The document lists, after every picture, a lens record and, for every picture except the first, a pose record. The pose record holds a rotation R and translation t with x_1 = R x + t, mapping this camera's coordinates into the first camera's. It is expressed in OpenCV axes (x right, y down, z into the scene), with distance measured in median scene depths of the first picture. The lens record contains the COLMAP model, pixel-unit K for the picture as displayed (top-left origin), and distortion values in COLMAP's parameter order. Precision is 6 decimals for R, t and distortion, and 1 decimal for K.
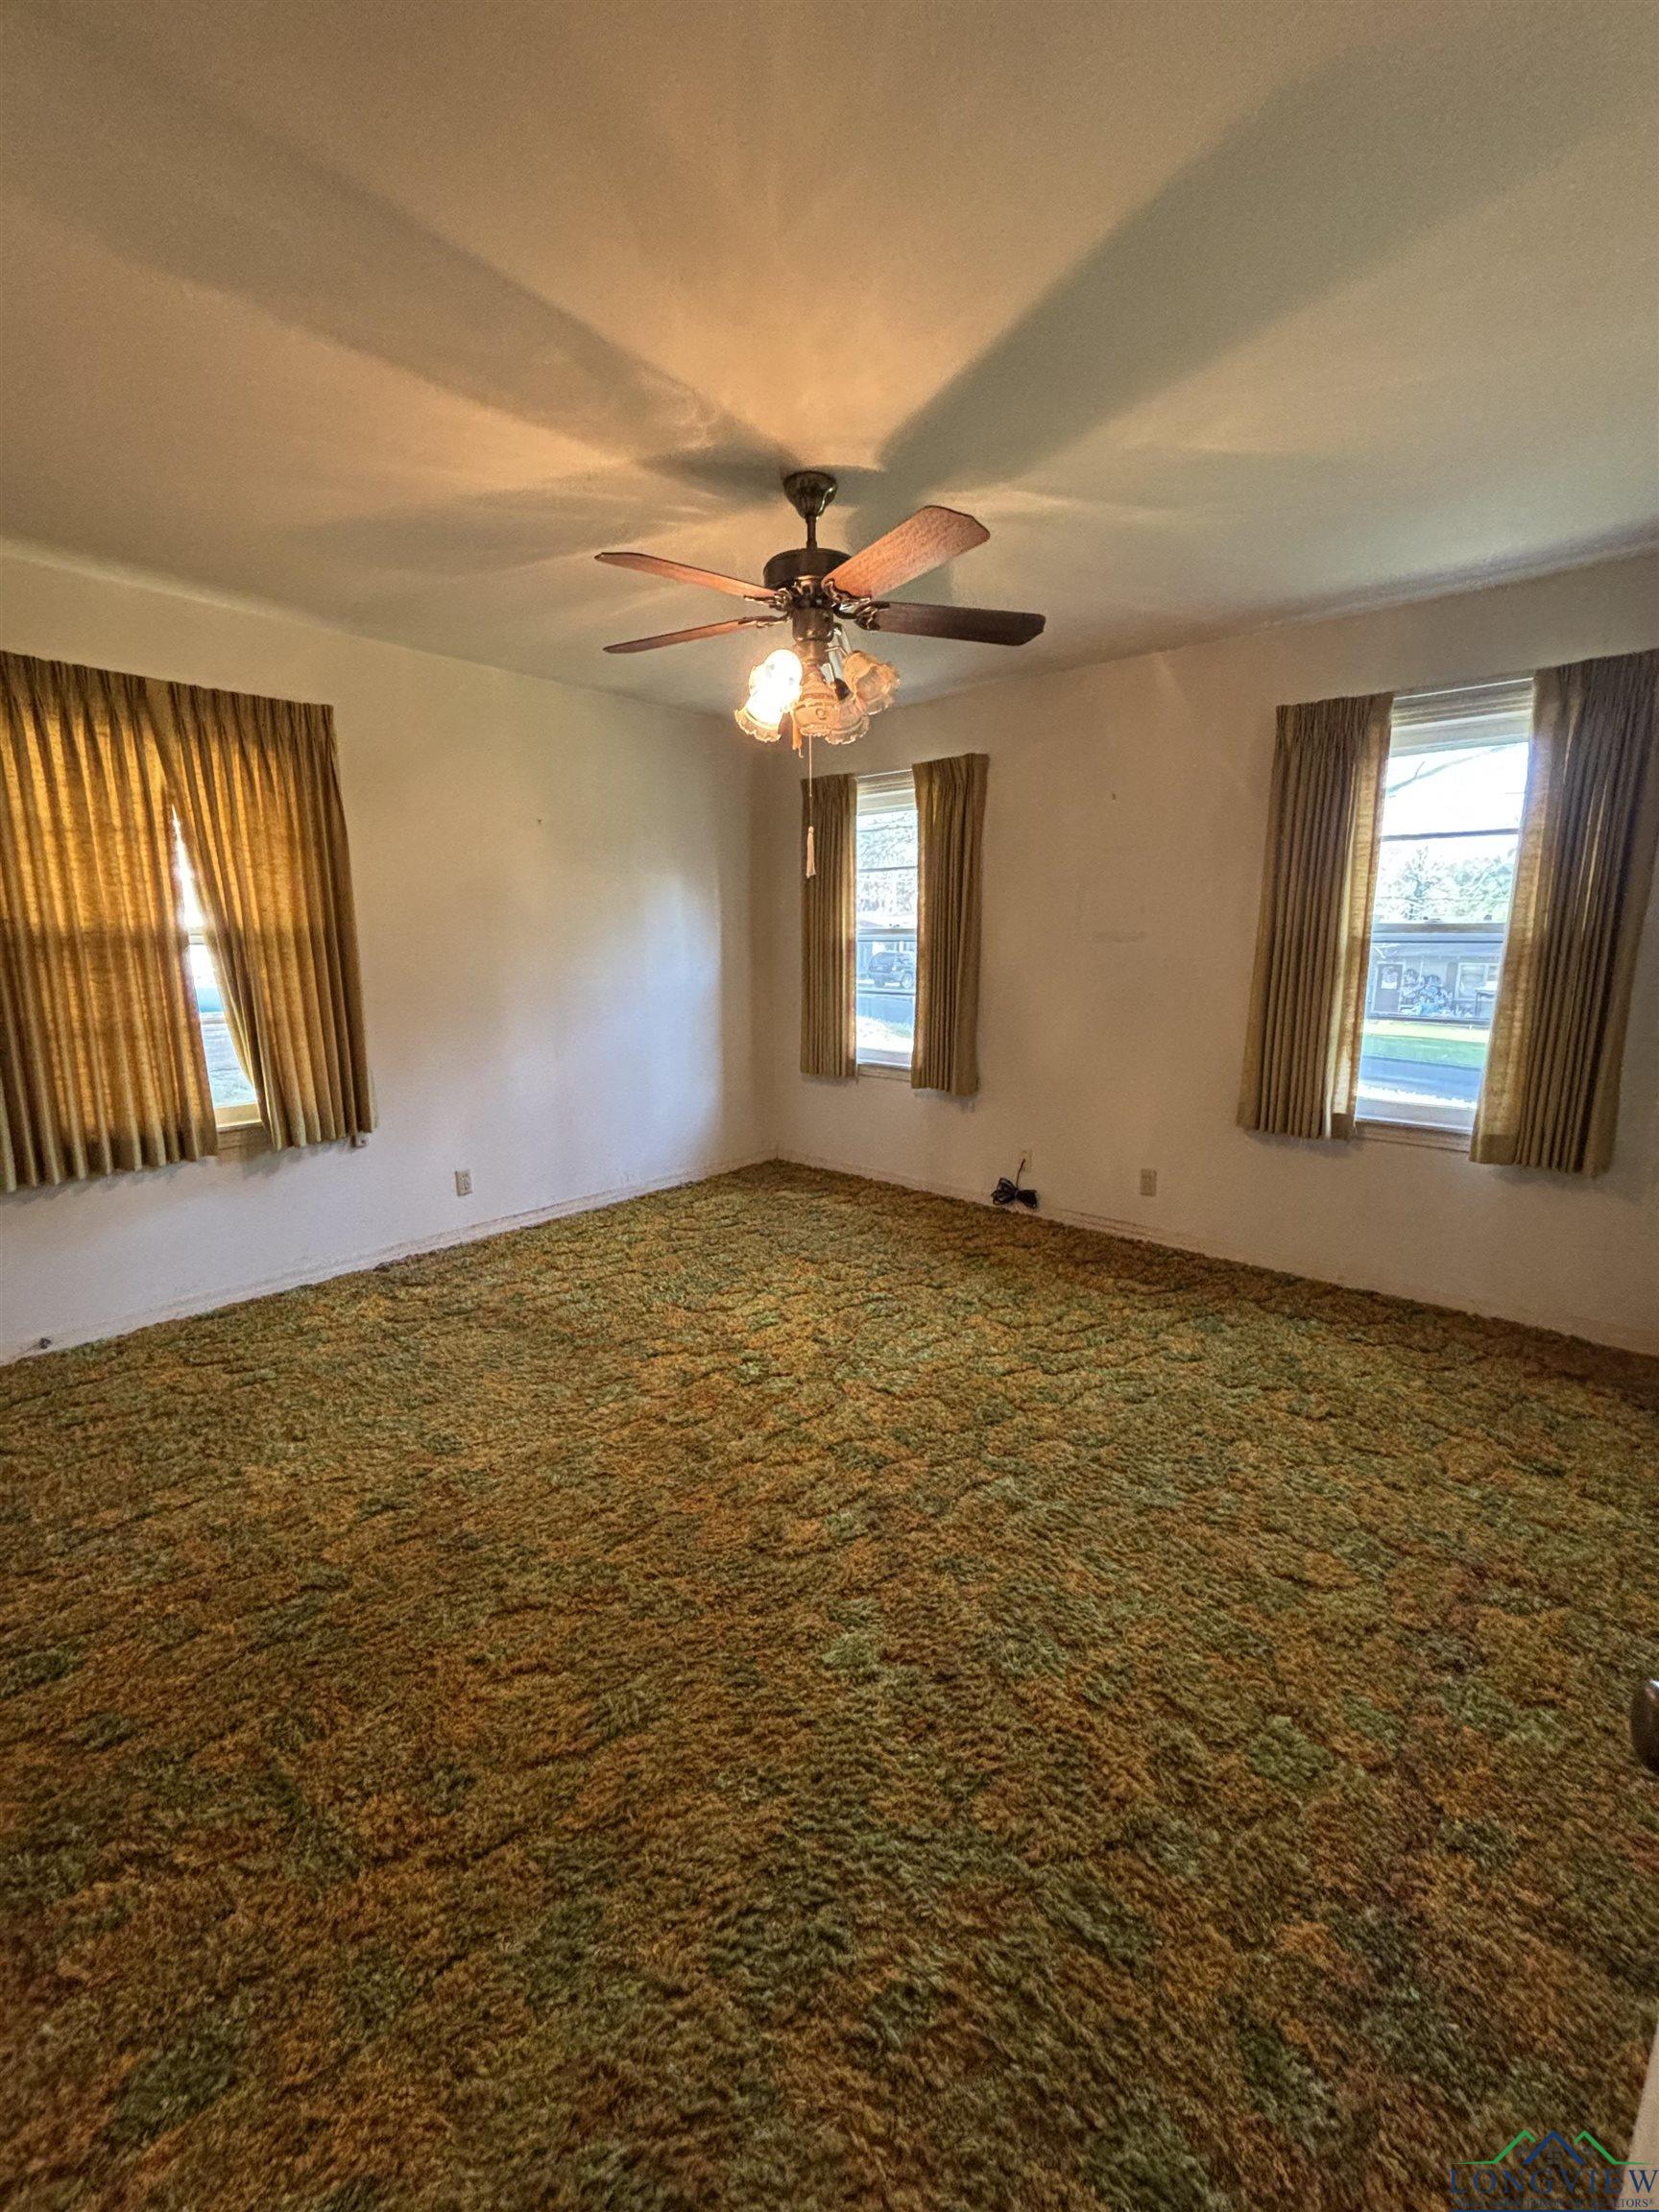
lens RADIAL K [[901.4, 0, 844.4], [0, 901.4, 1097.4], [0, 0, 1]] dist [0.003929, -0.000822]
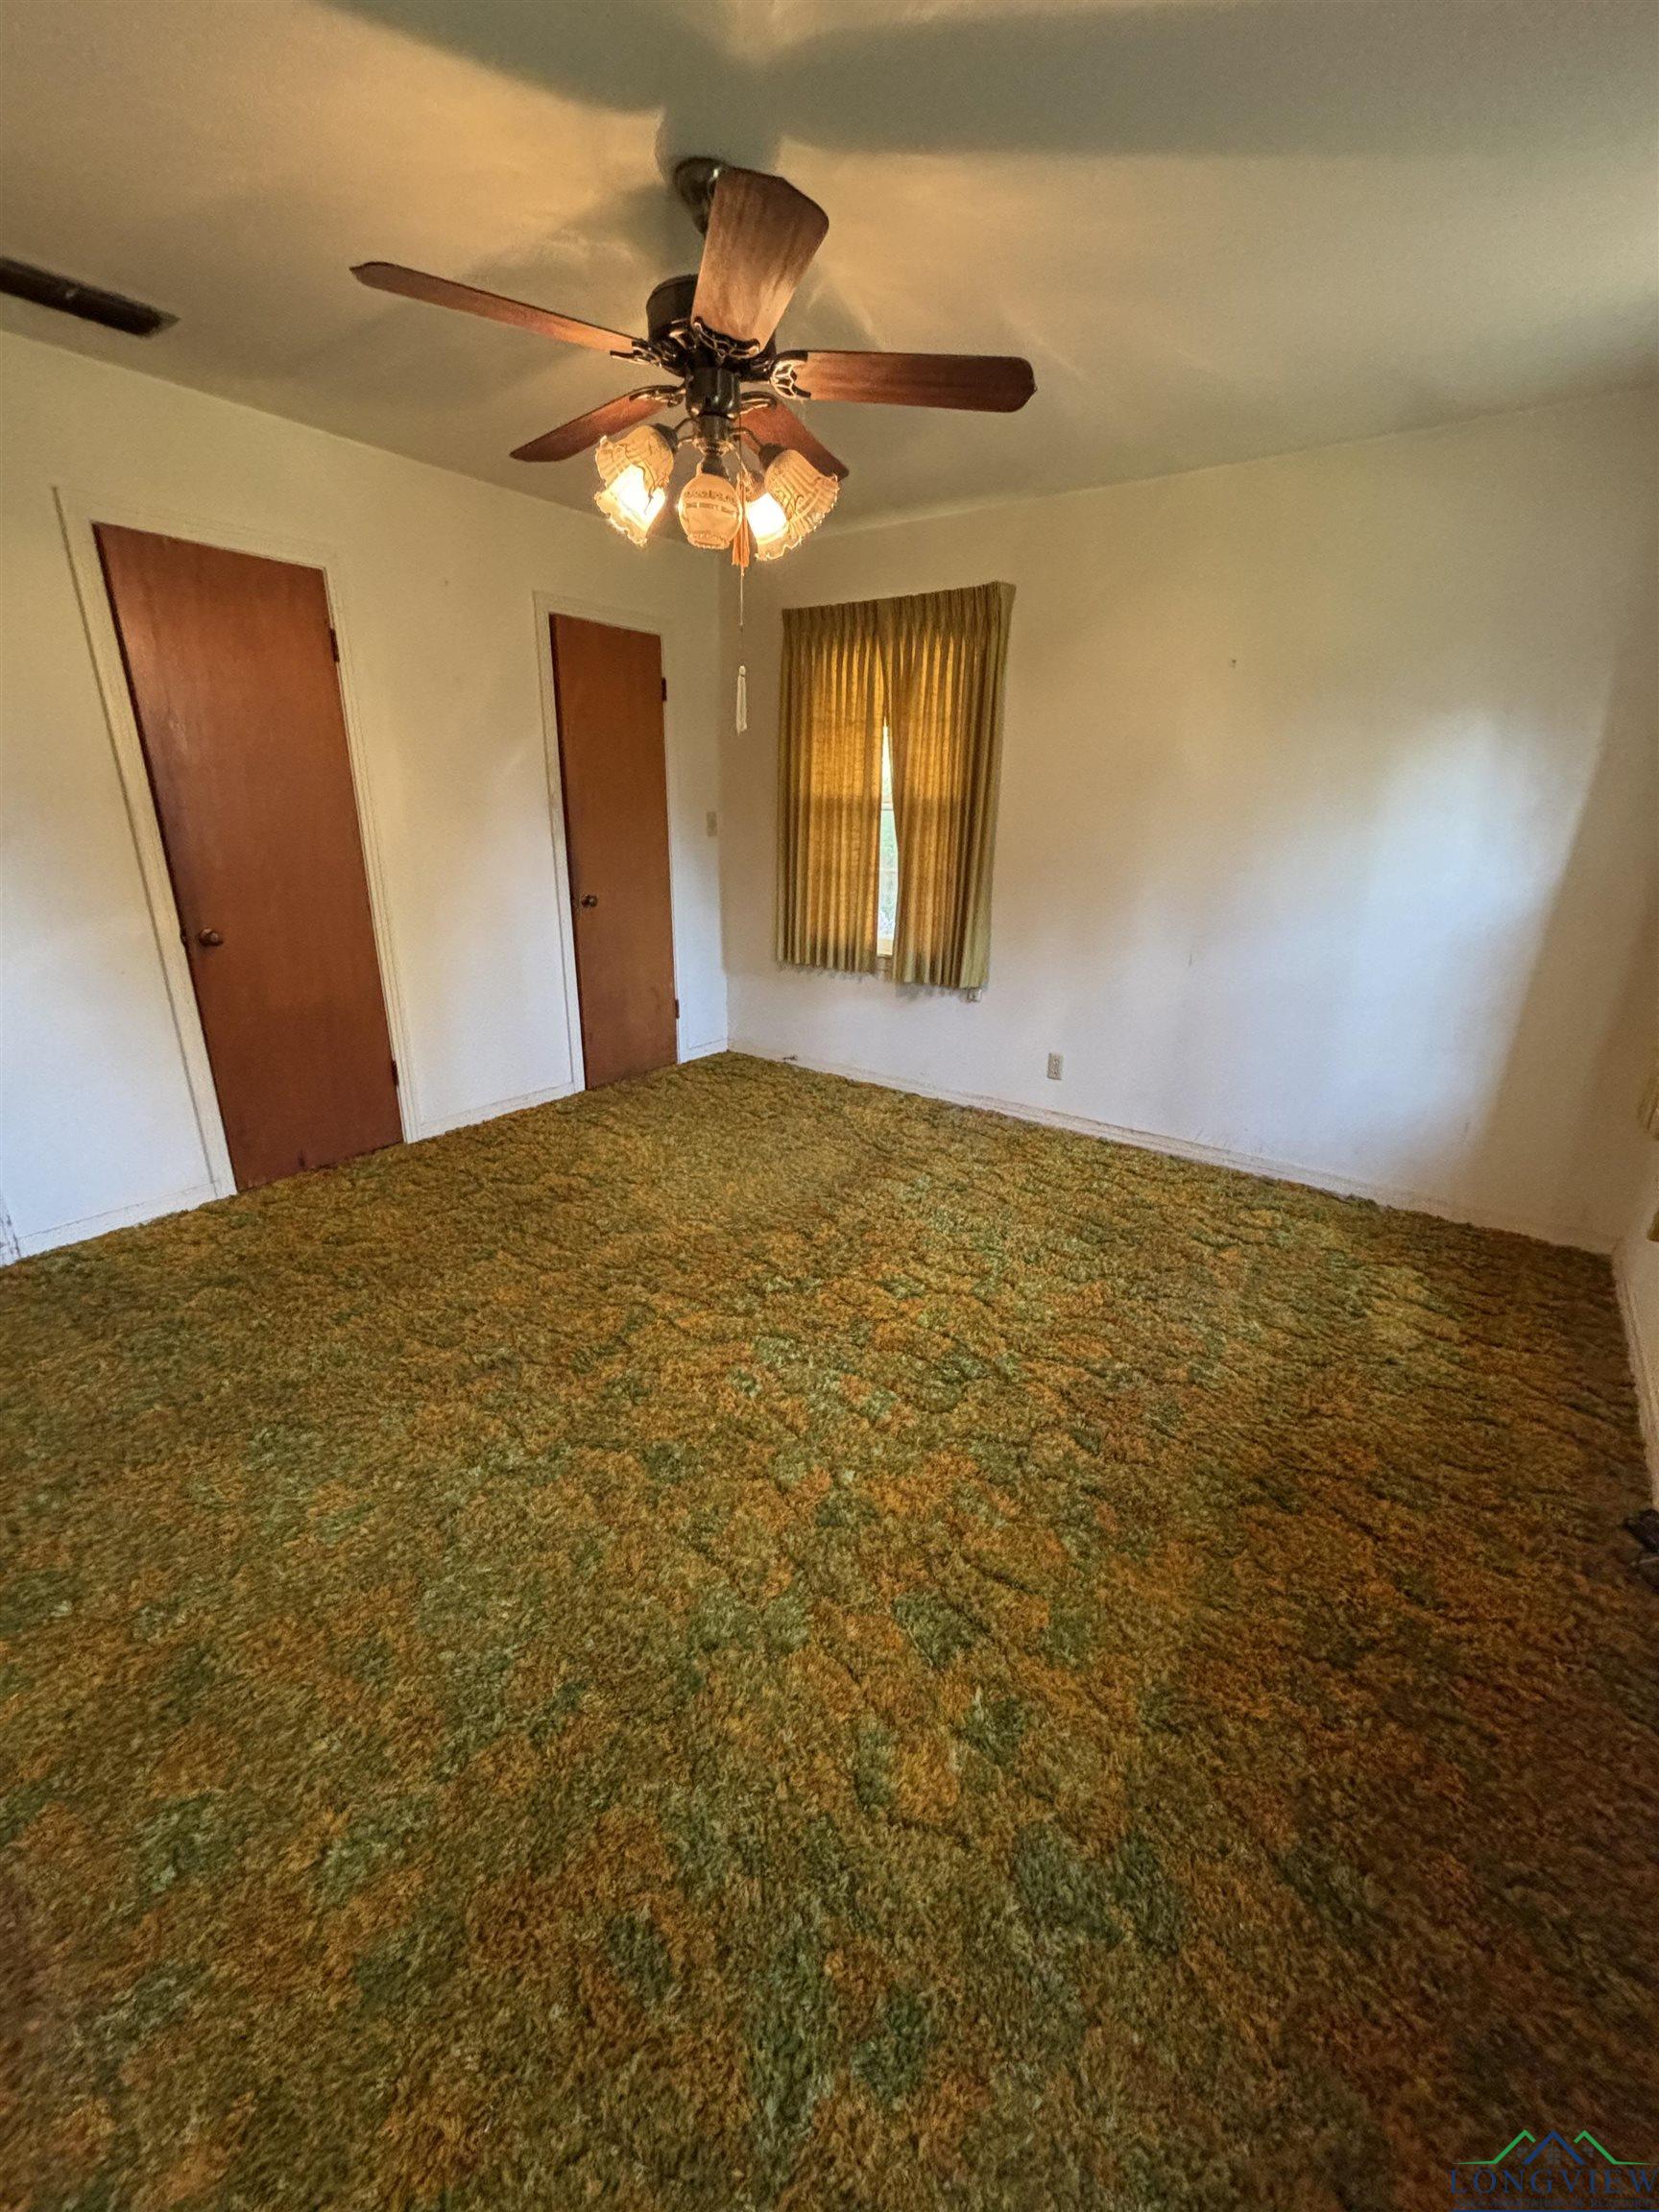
lens RADIAL K [[901.4, 0, 839.8], [0, 901.4, 1115.2], [0, 0, 1]] dist [0.003929, -0.000822]
pose [[0.074198, 0.339190, -0.937787, 0.612806], [-0.200587, 0.926236, 0.319141, -0.151688], [0.976862, 0.164428, 0.136762, 0.761013]]
